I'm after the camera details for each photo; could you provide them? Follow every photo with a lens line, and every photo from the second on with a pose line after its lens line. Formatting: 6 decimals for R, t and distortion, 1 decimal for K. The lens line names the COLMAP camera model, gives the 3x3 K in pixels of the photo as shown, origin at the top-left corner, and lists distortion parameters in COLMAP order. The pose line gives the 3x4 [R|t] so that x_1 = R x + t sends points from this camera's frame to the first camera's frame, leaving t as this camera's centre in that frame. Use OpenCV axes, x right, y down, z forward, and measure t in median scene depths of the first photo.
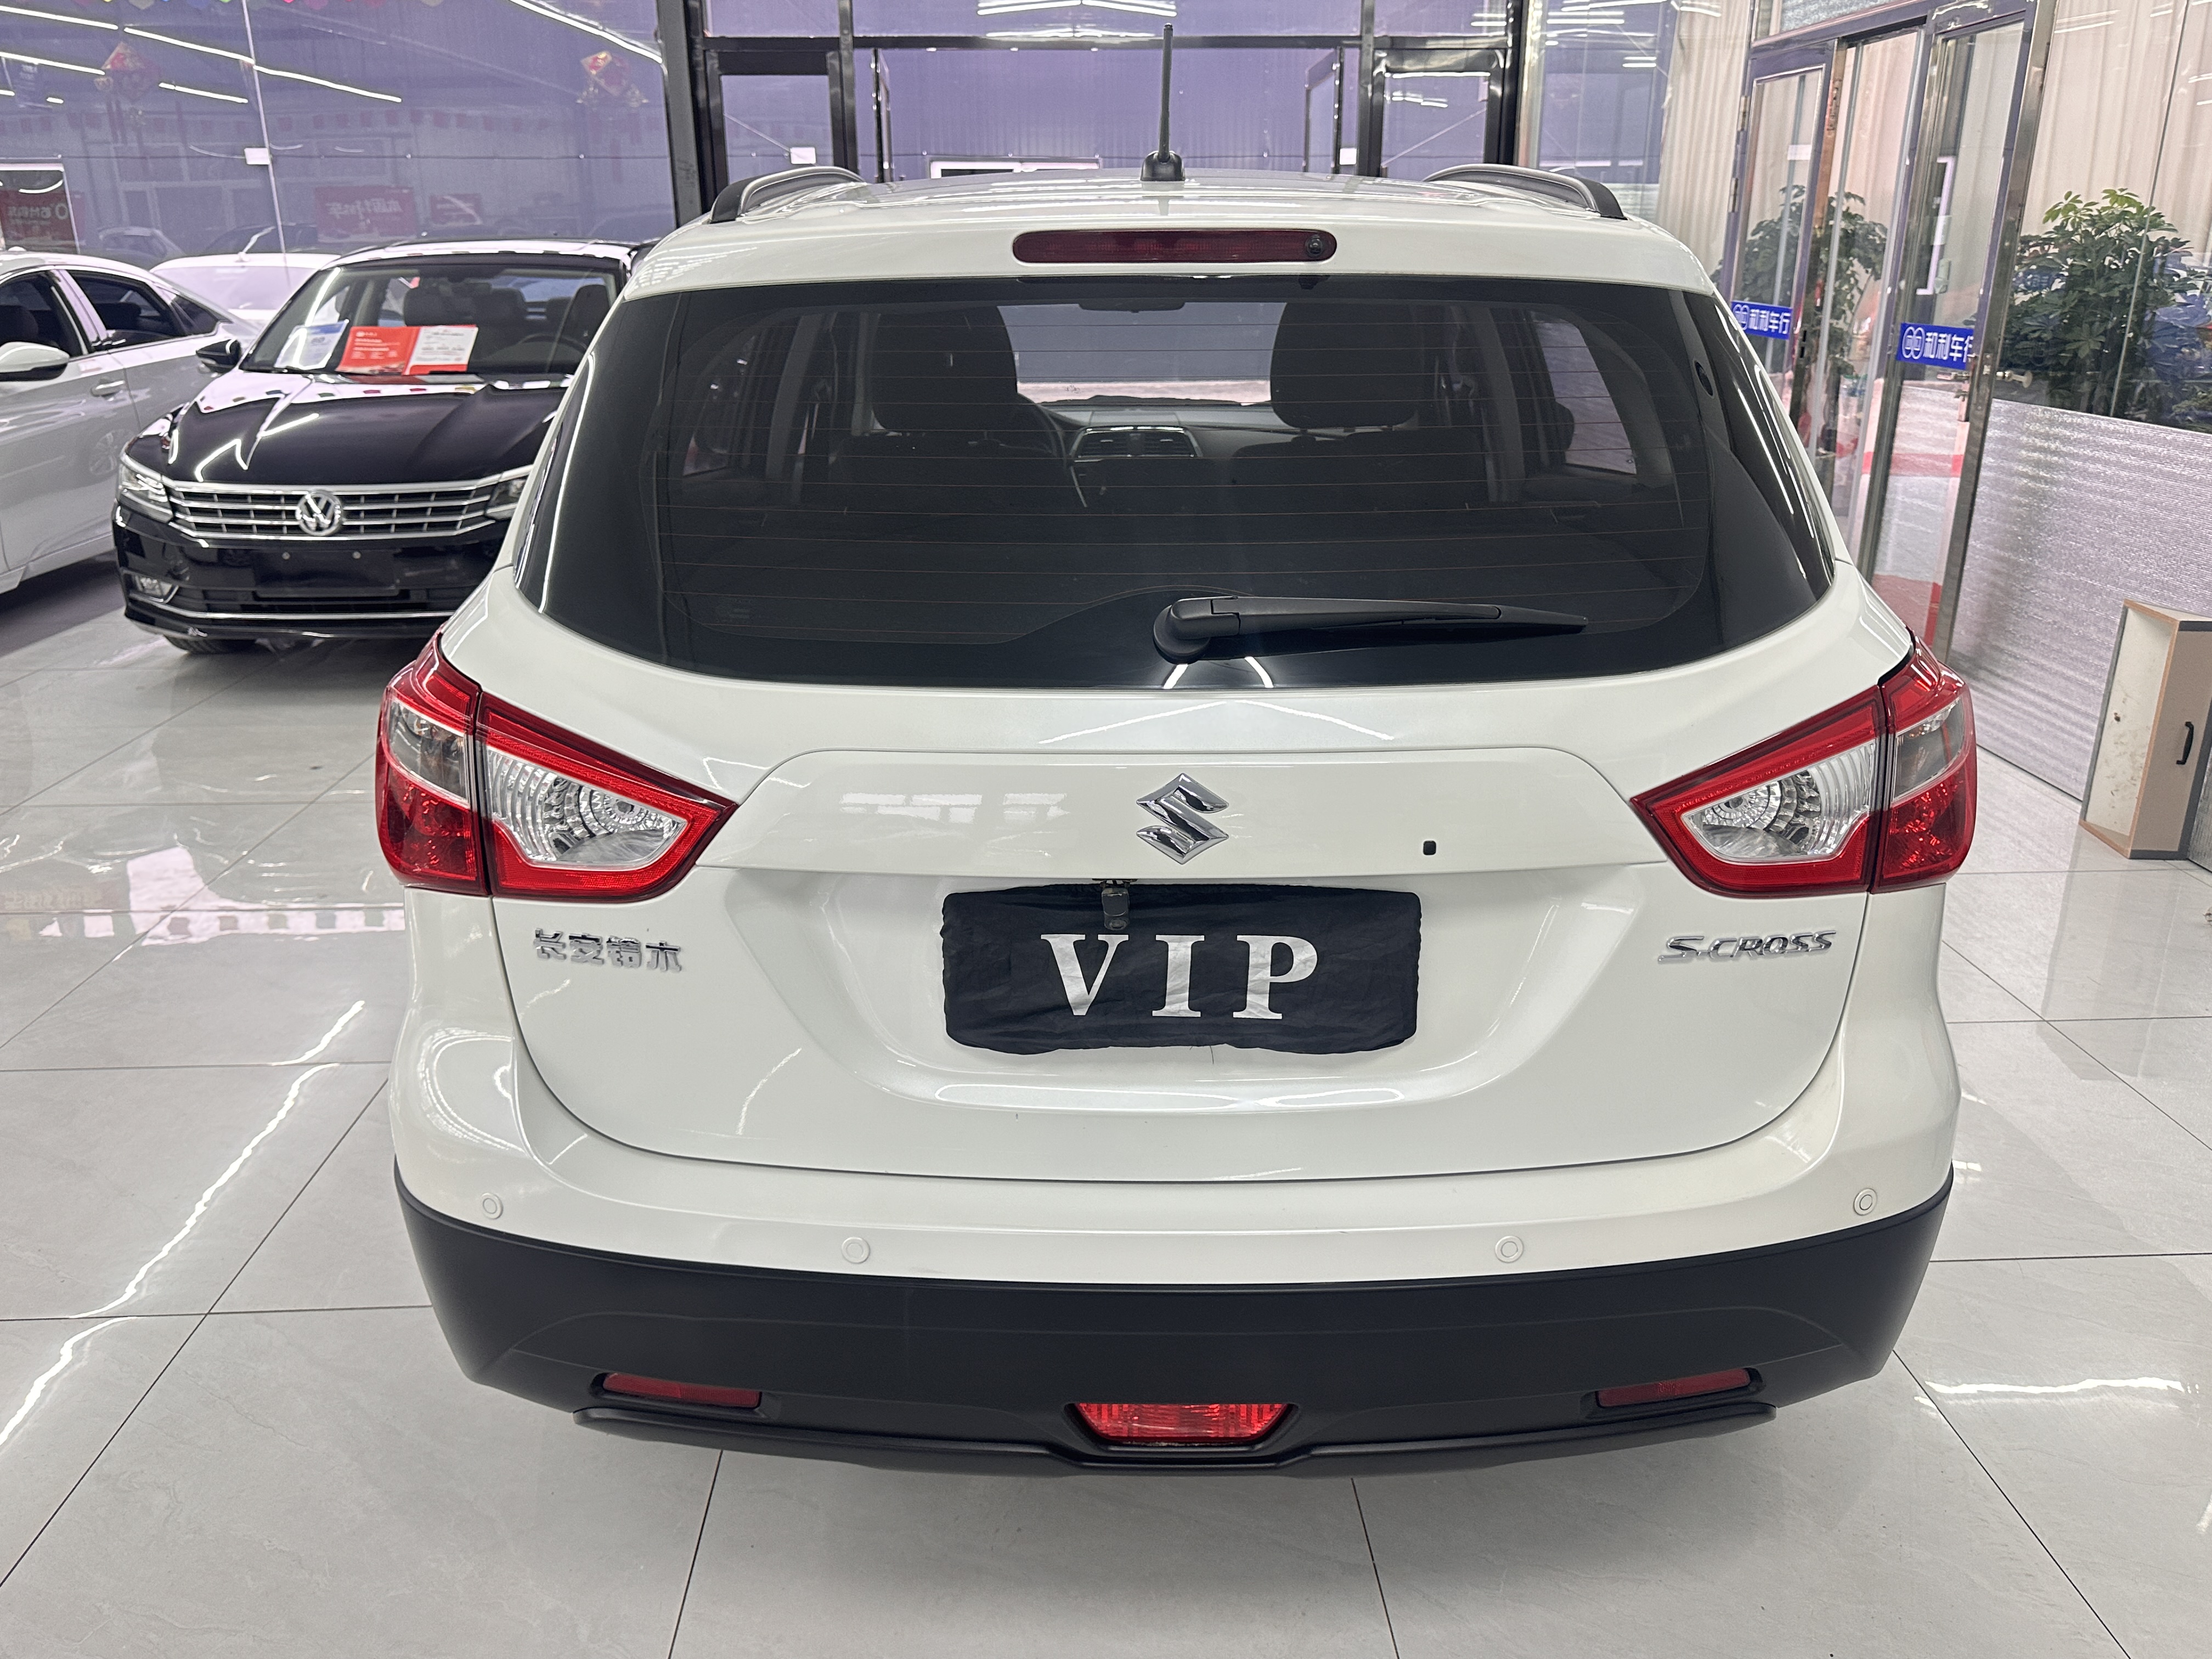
lens RADIAL K [[1697.9, 0, 1104.0], [0, 1697.9, 837.4], [0, 0, 1]] dist [0.026096, -0.019862]
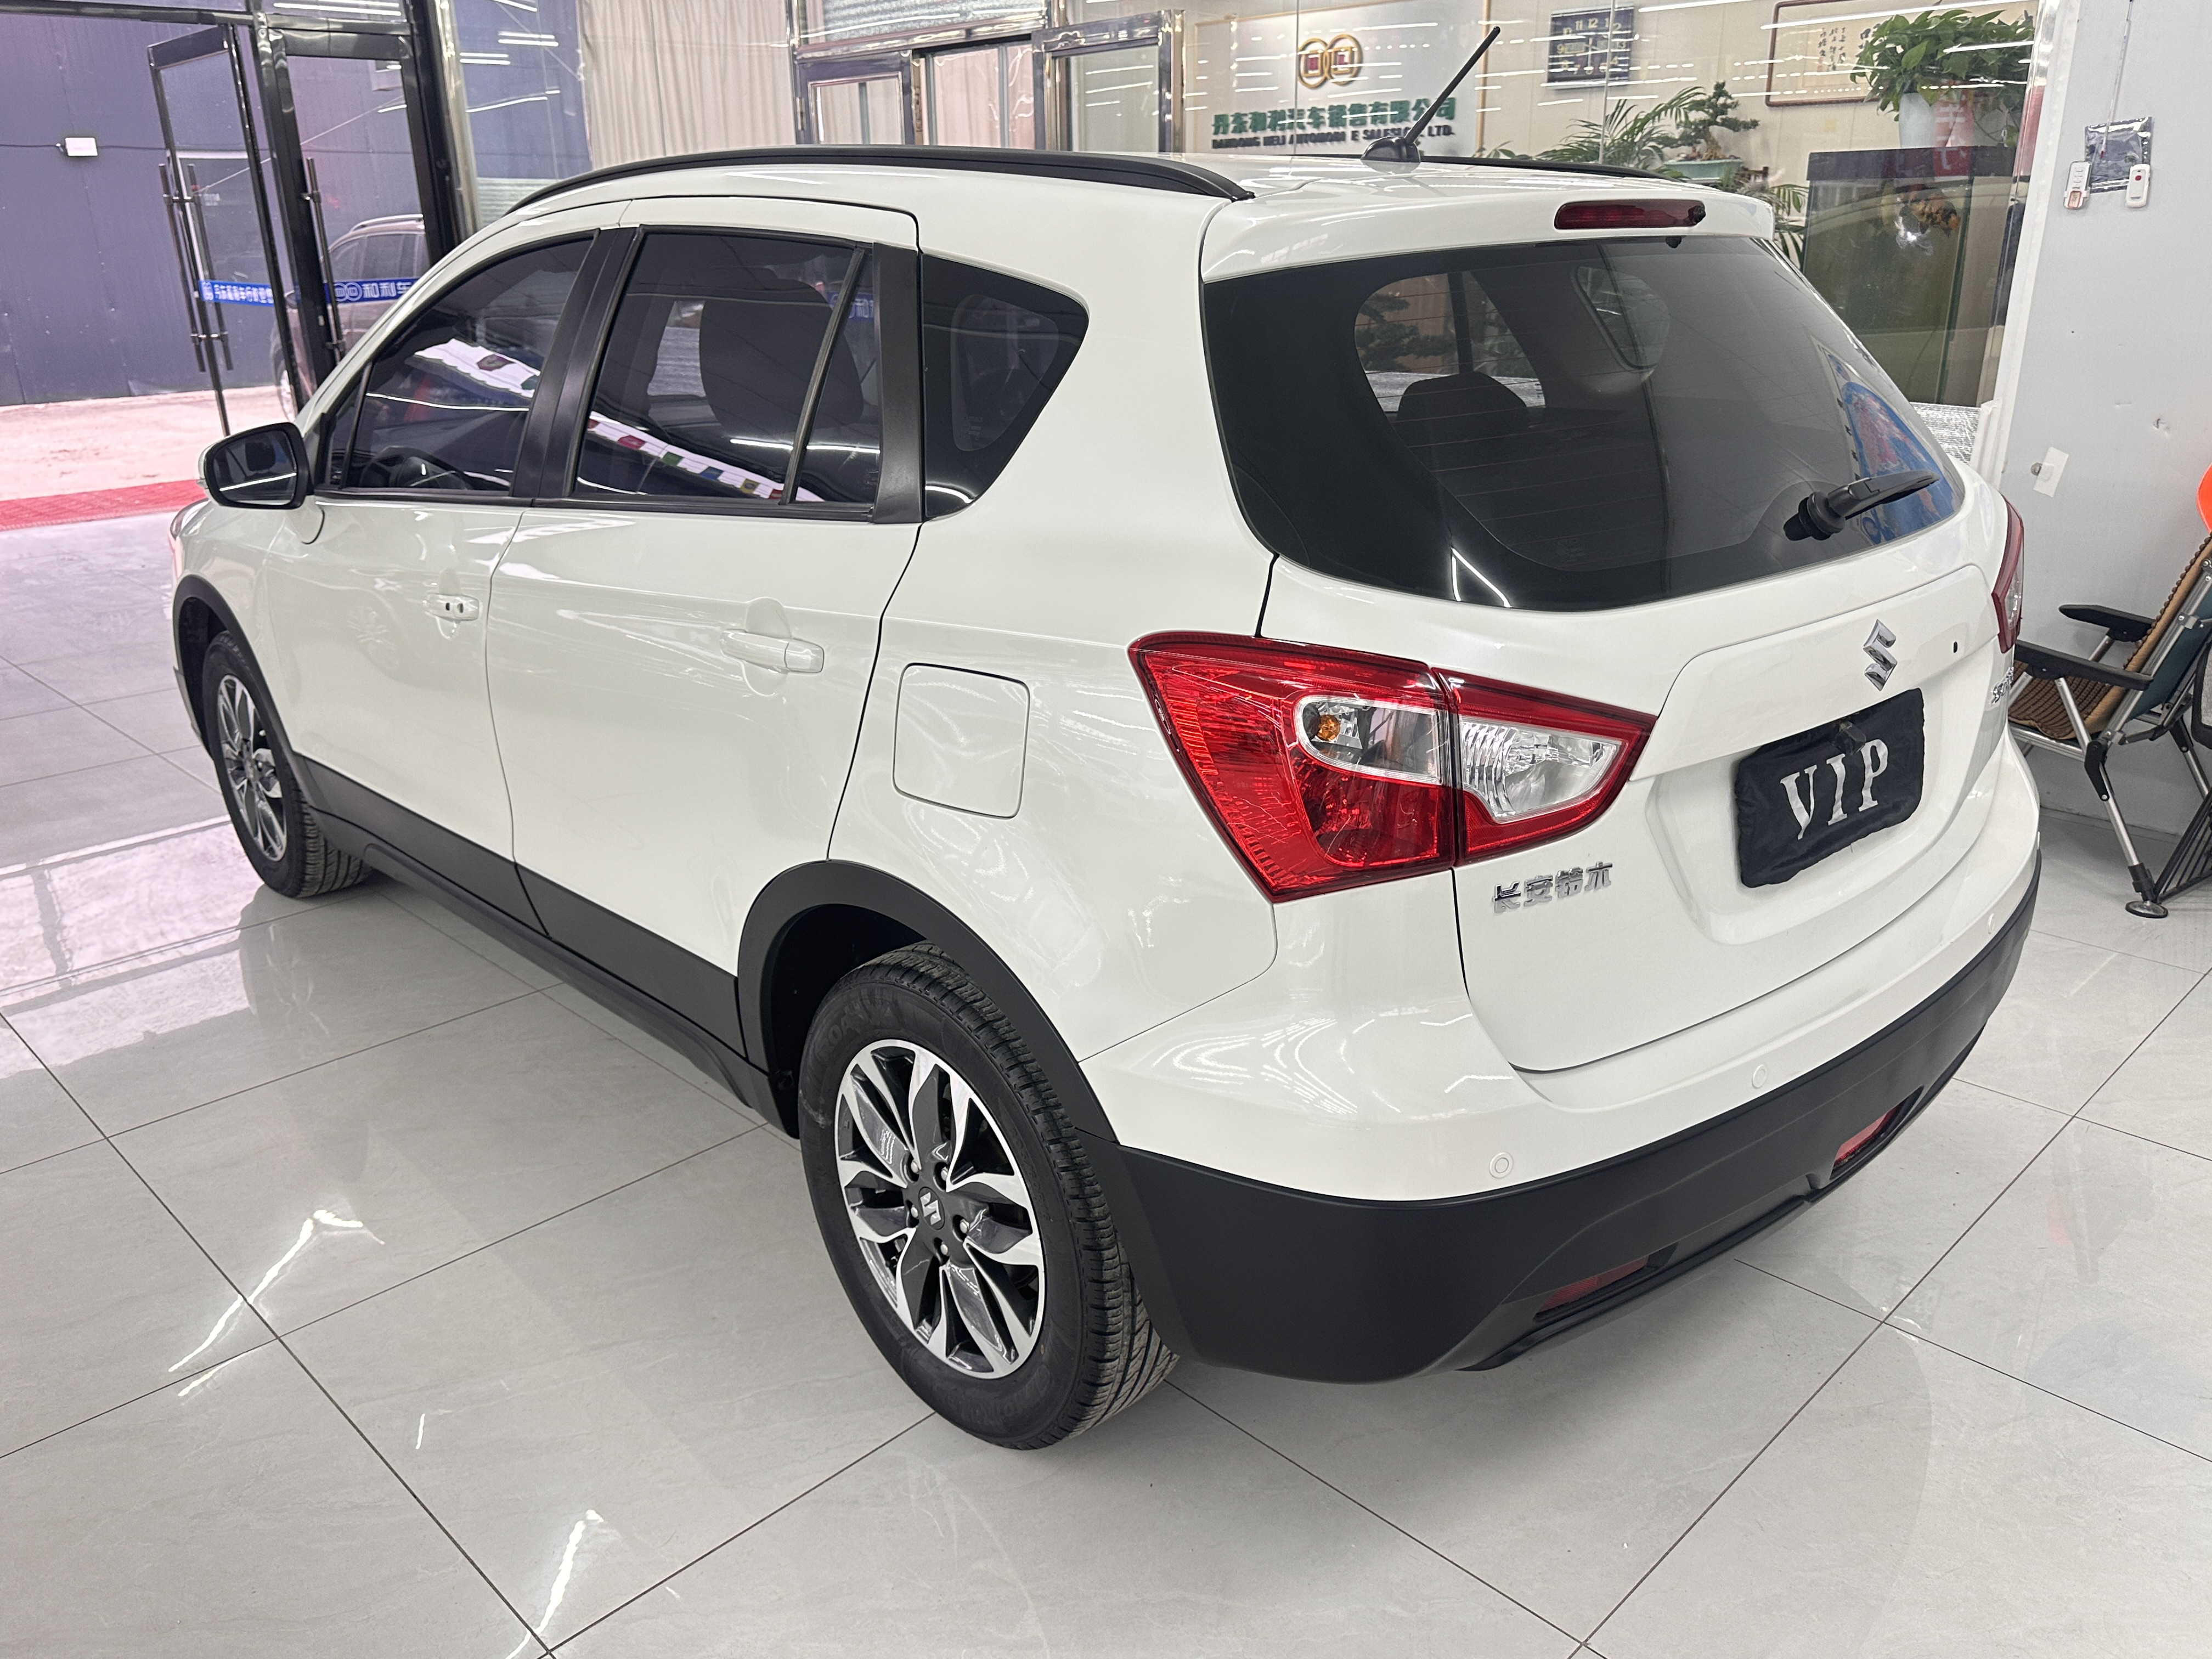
lens RADIAL K [[1697.9, 0, 1098.1], [0, 1697.9, 828.6], [0, 0, 1]] dist [0.026096, -0.019862]
pose [[0.745399, -0.231937, 0.624968, -1.159799], [0.234329, 0.968854, 0.080074, -0.119247], [-0.624075, 0.086761, 0.776533, 0.361015]]
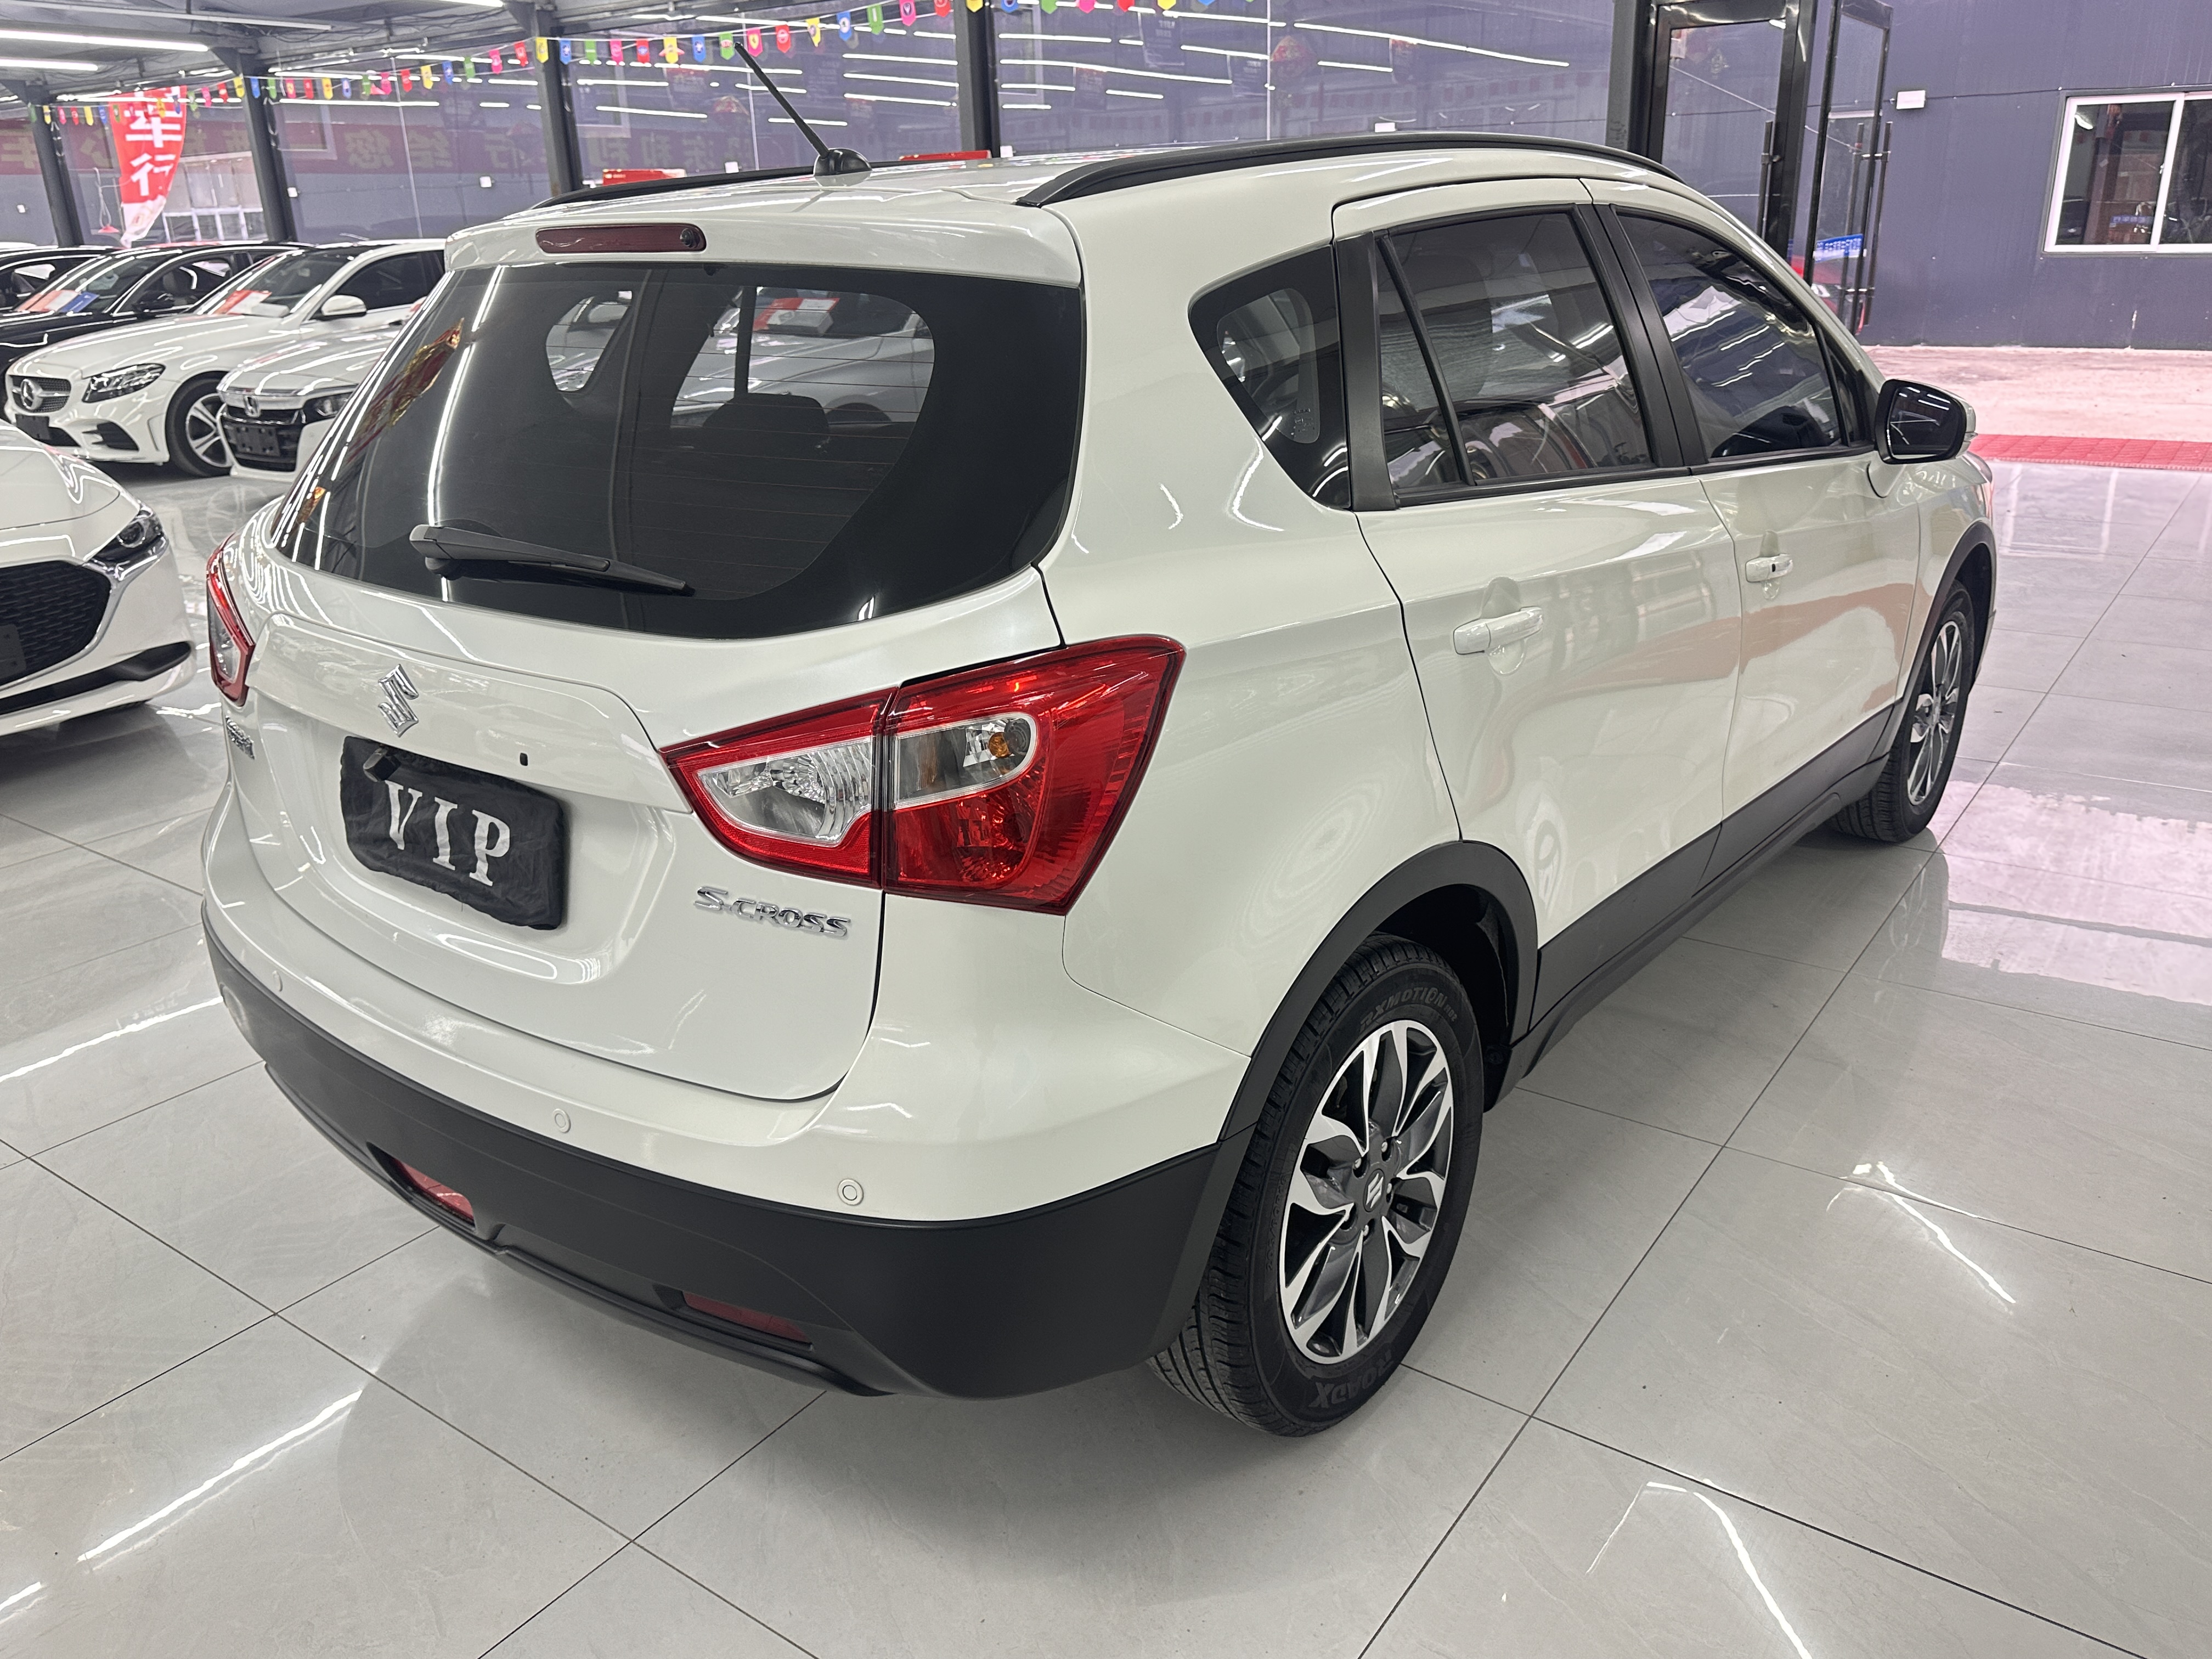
lens RADIAL K [[1697.9, 0, 1092.0], [0, 1697.9, 840.5], [0, 0, 1]] dist [0.026096, -0.019862]
pose [[0.784896, 0.196158, -0.587758, 1.145142], [-0.181198, 0.979765, 0.085012, -0.104944], [0.592541, 0.039775, 0.804558, 0.277685]]
